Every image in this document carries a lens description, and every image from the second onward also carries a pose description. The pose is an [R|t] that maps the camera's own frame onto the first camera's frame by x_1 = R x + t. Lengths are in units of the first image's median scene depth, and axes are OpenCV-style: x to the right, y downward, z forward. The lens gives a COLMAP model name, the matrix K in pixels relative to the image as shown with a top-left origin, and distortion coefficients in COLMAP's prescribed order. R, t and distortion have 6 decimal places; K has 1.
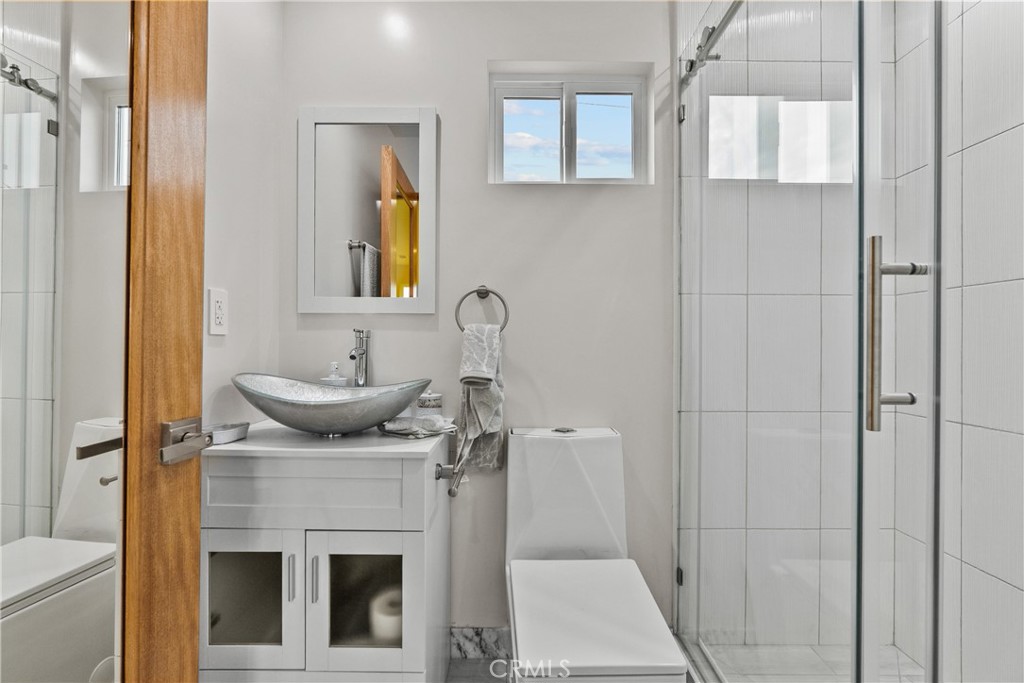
lens RADIAL K [[465.7, 0, 513.2], [0, 465.7, 341.1], [0, 0, 1]] dist [-0.012360, 0.005523]
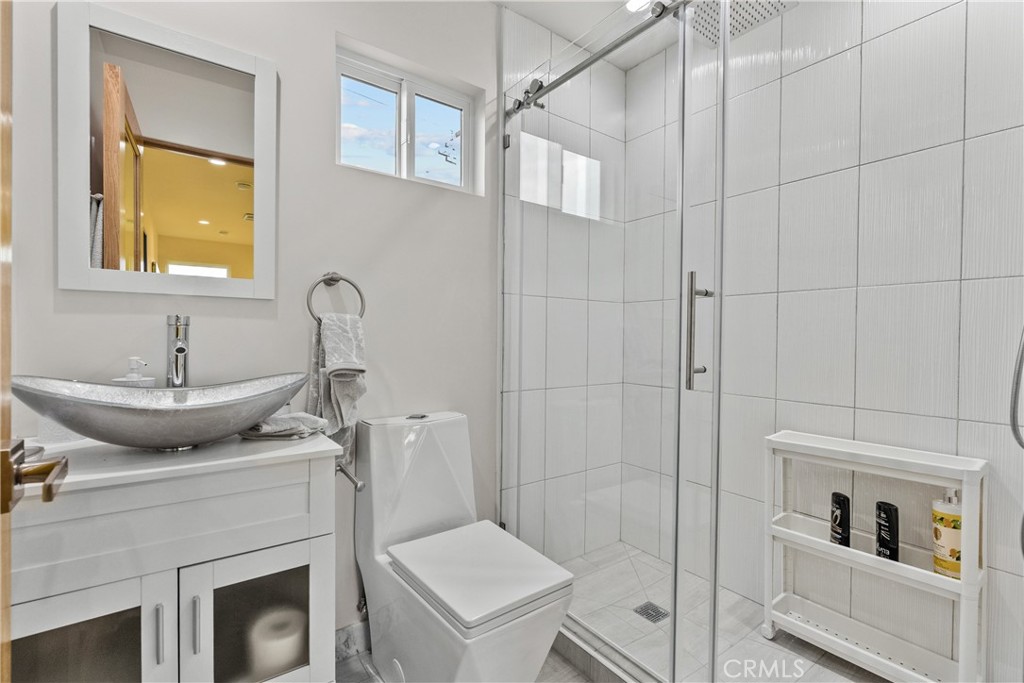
lens RADIAL K [[465.7, 0, 513.7], [0, 465.7, 341.7], [0, 0, 1]] dist [-0.012360, 0.005523]
pose [[0.803972, -0.002010, 0.594663, -0.337082], [-0.010304, 0.999797, 0.017311, 0.001112], [-0.594577, -0.020045, 0.803789, 0.024500]]
